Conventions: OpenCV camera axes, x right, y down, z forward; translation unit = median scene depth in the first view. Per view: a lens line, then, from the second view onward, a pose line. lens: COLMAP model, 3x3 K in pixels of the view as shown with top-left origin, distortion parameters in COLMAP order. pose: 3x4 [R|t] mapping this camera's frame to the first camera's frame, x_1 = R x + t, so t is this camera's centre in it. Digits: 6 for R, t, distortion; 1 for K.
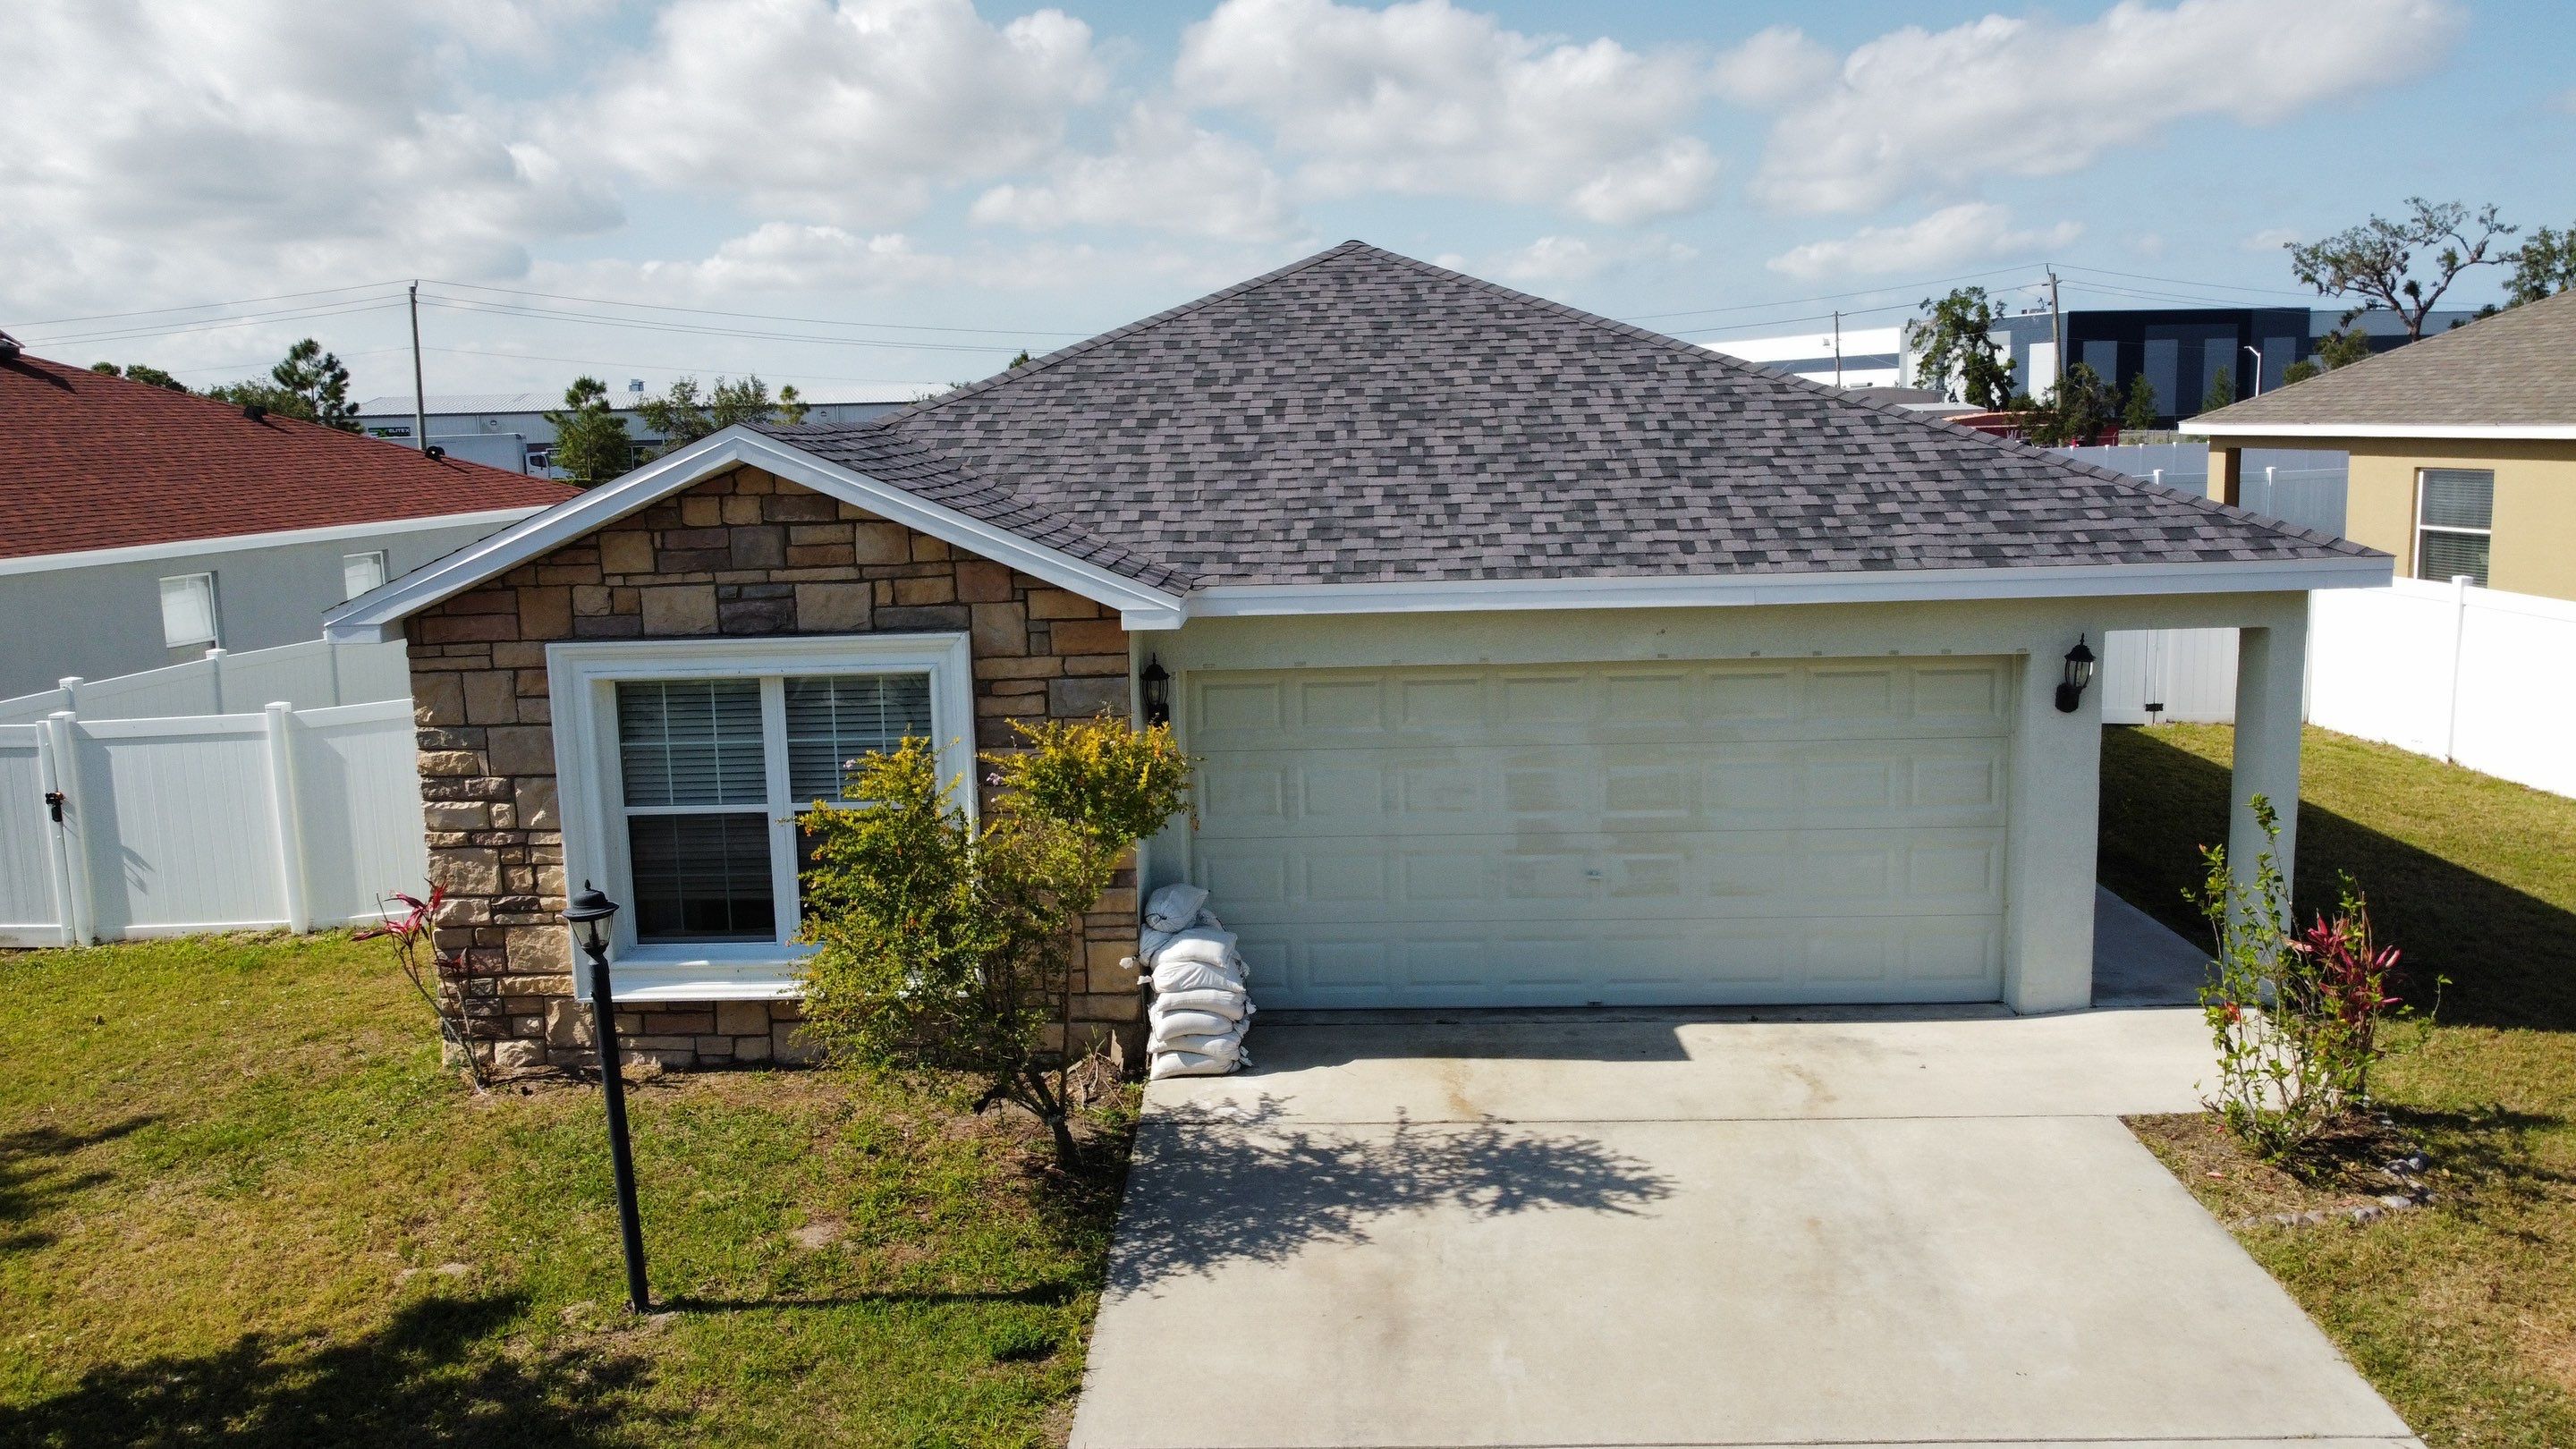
lens RADIAL K [[1956.2, 0, 1266.7], [0, 1956.2, 692.4], [0, 0, 1]] dist [0.008701, -0.024601]
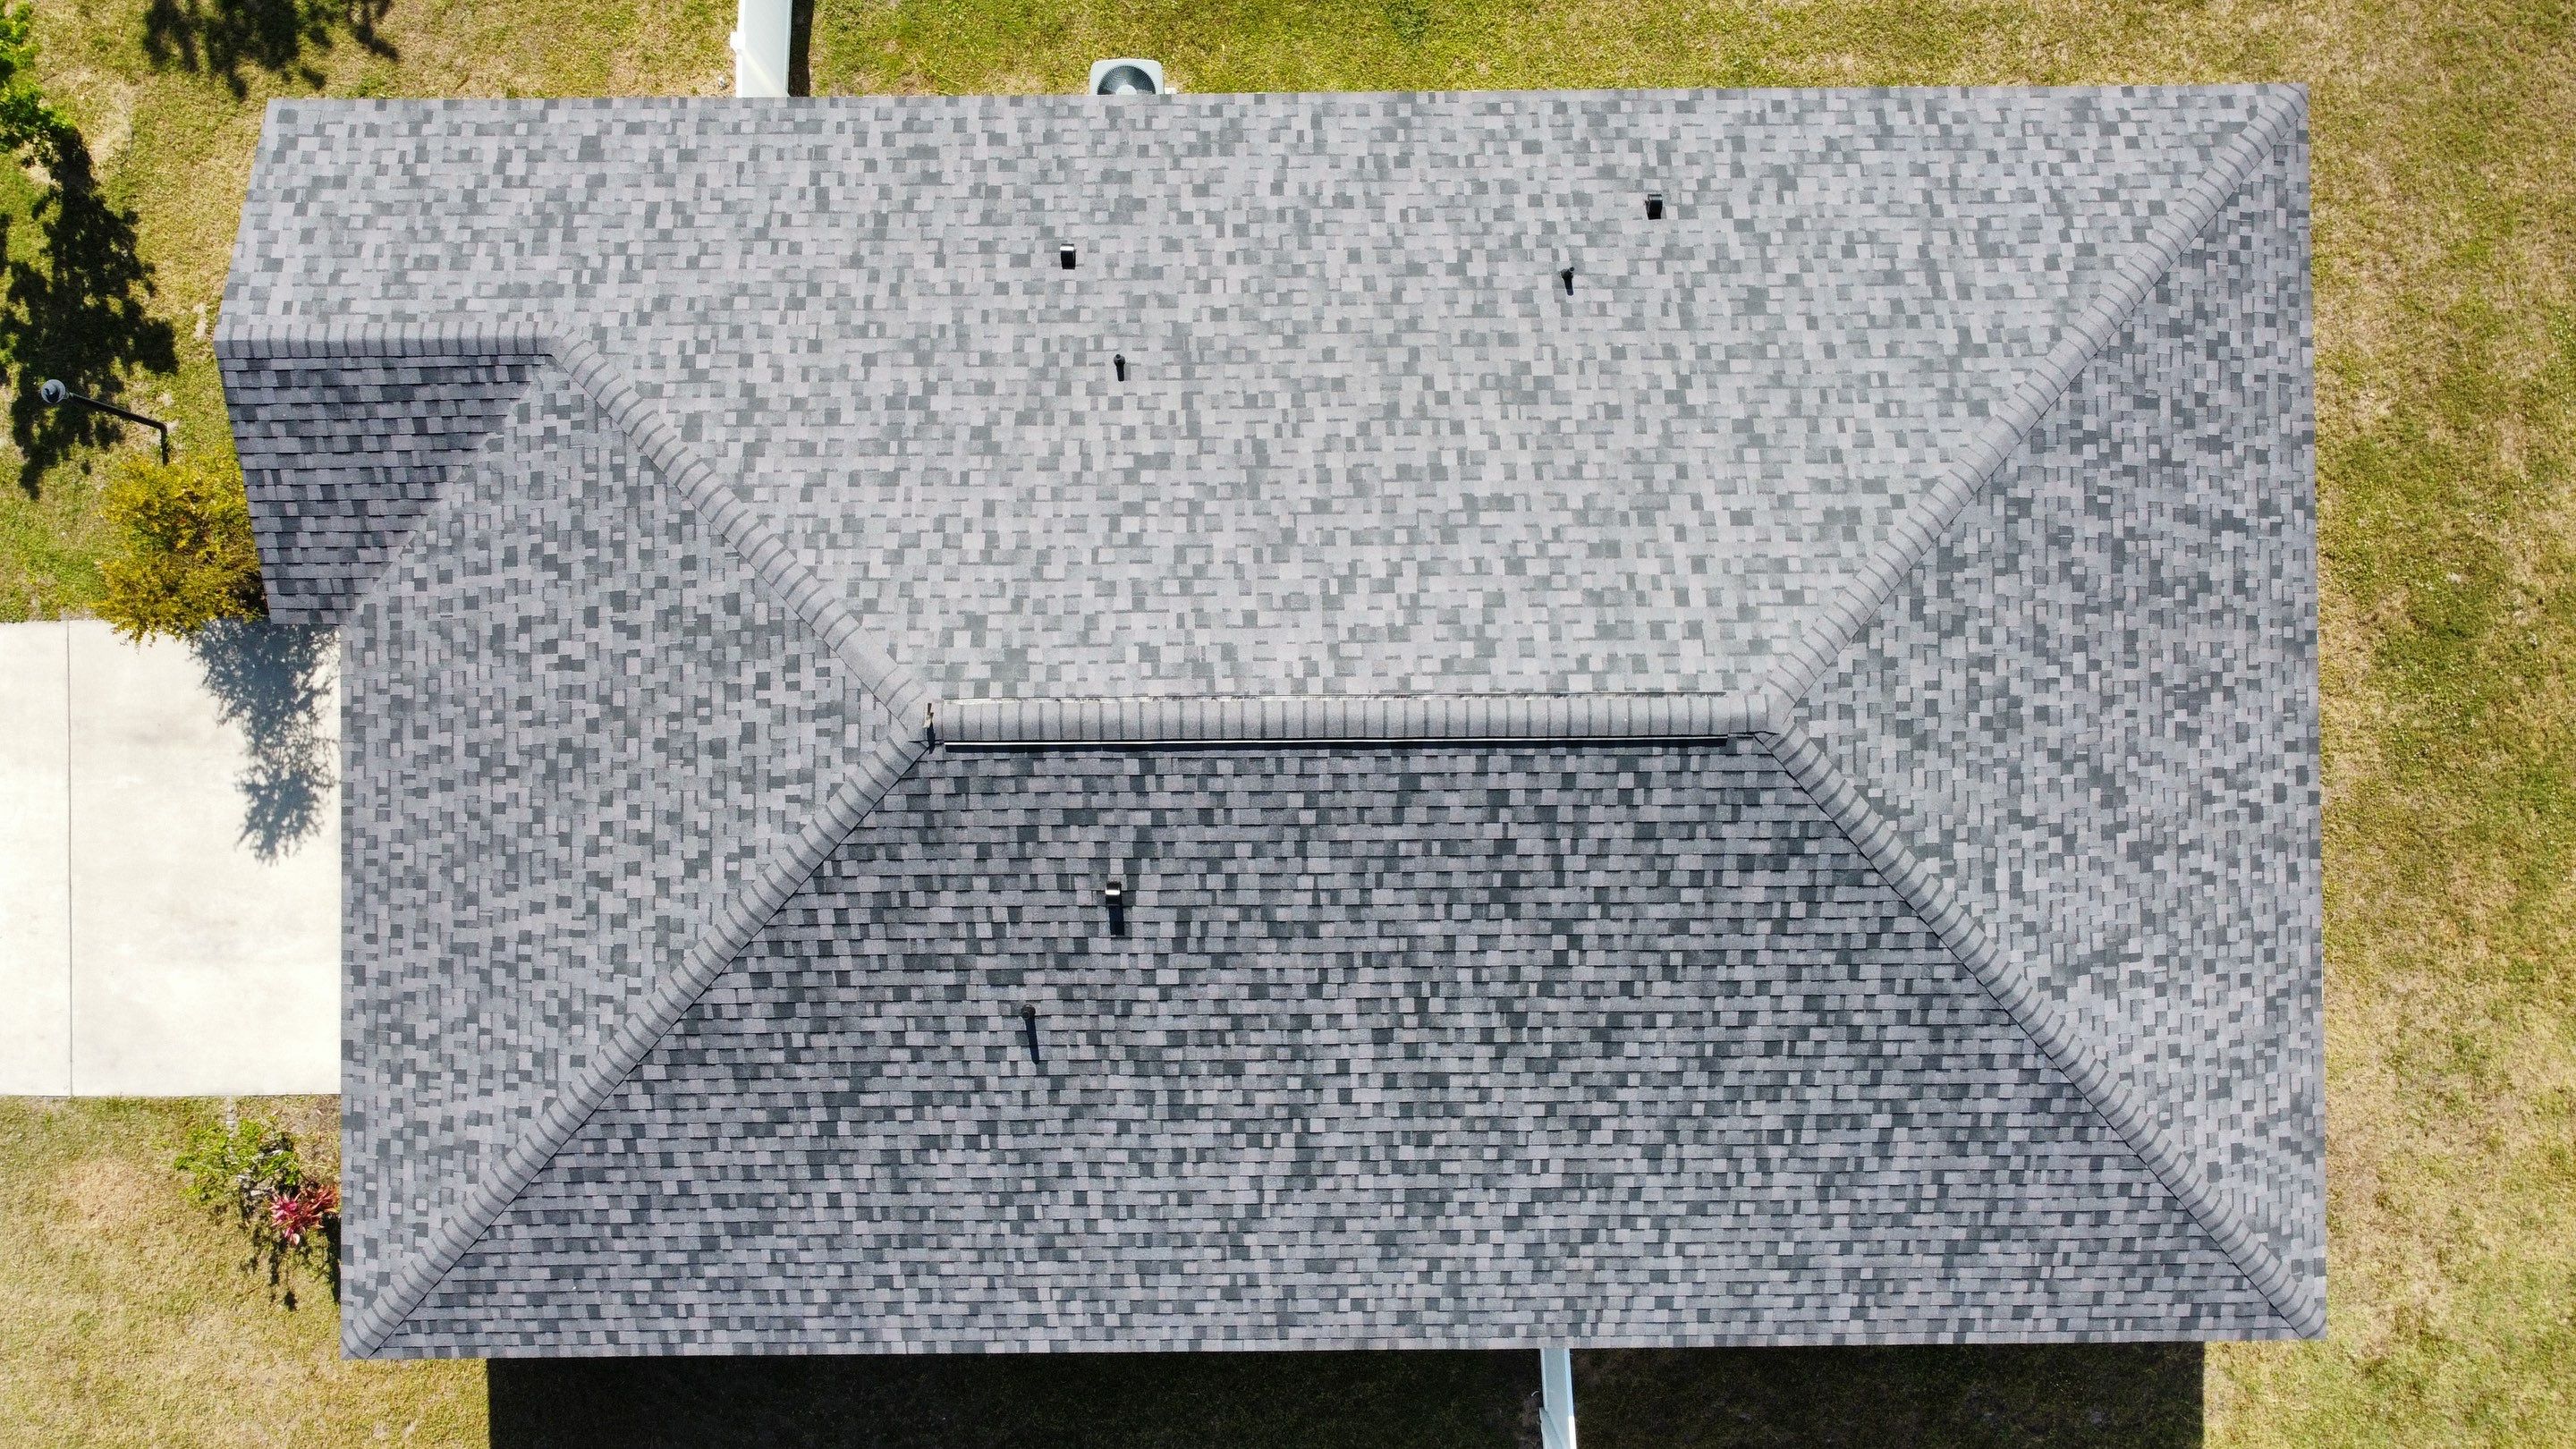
lens RADIAL K [[1956.2, 0, 1242.9], [0, 1956.2, 695.6], [0, 0, 1]] dist [0.008701, -0.024601]
pose [[0.057047, 0.998215, 0.017678, 0.033819], [-0.140816, -0.009485, 0.989990, -1.723681], [0.988391, -0.058965, 0.140023, 1.486568]]
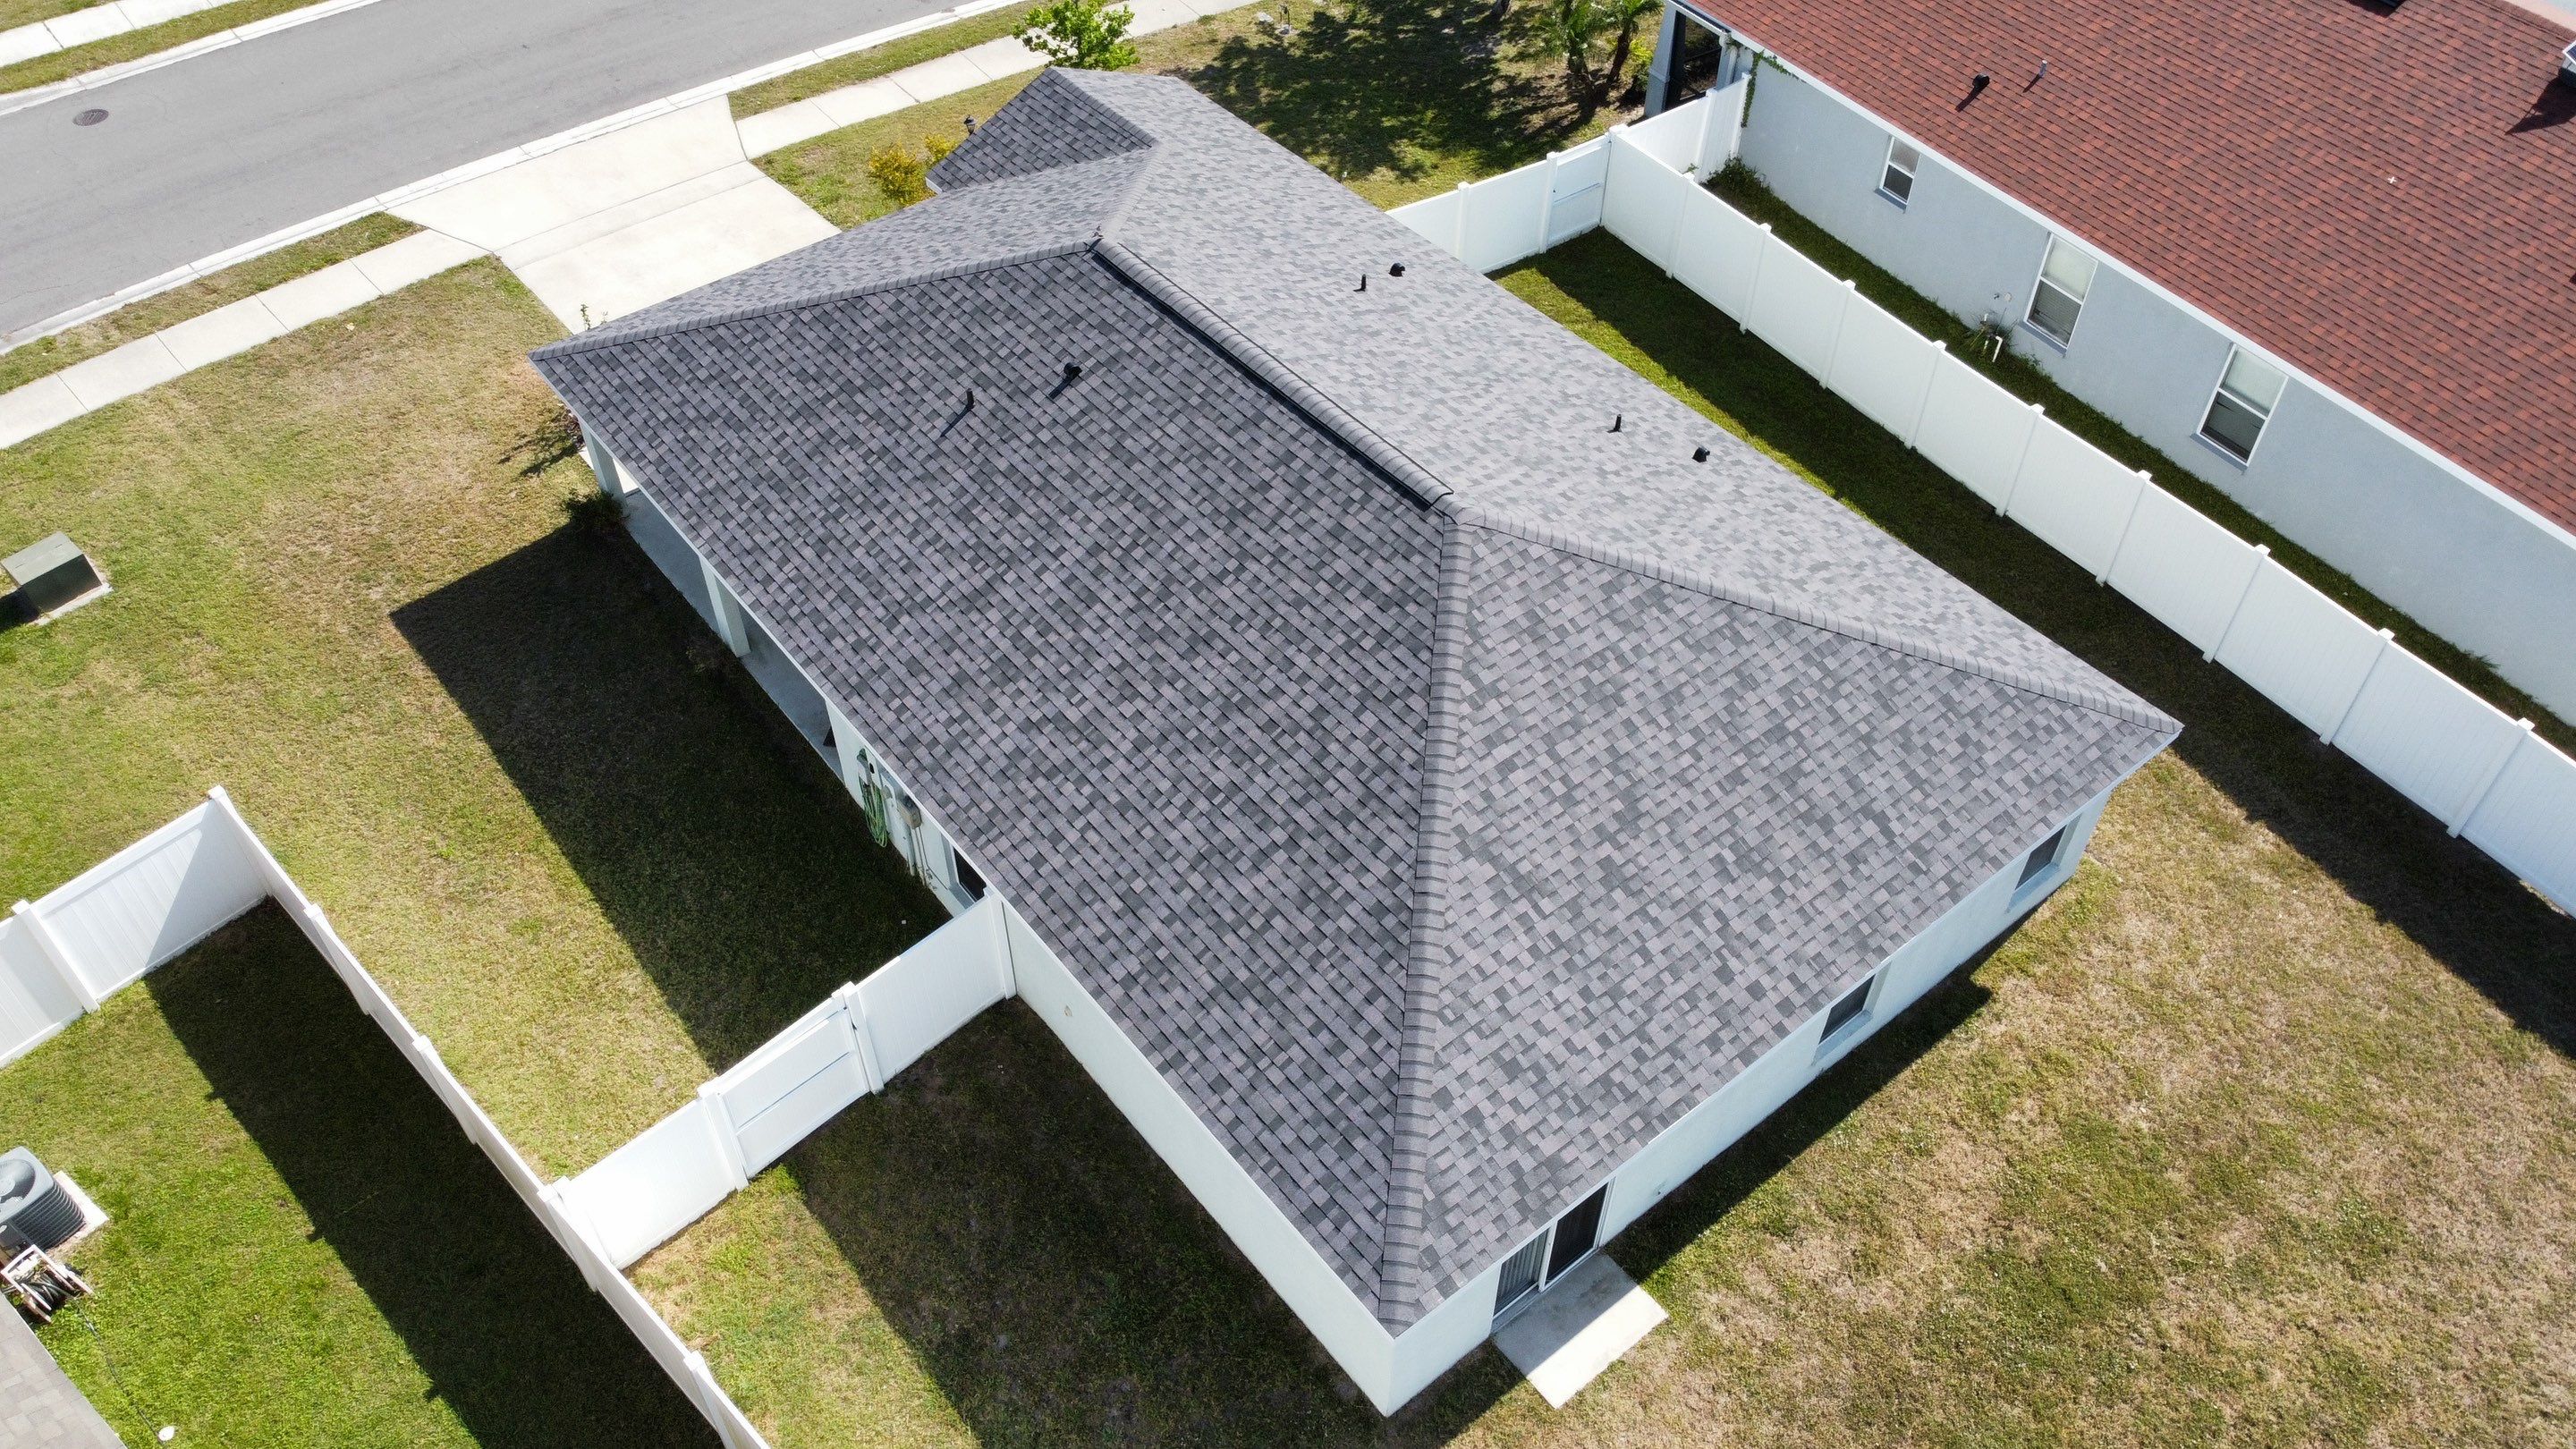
lens RADIAL K [[1956.2, 0, 1244.1], [0, 1956.2, 671.8], [0, 0, 1]] dist [0.008701, -0.024601]
pose [[-0.758994, 0.484682, -0.434754, 1.110359], [-0.056617, 0.616065, 0.785658, -1.742069], [0.648631, 0.620924, -0.440149, 2.804343]]
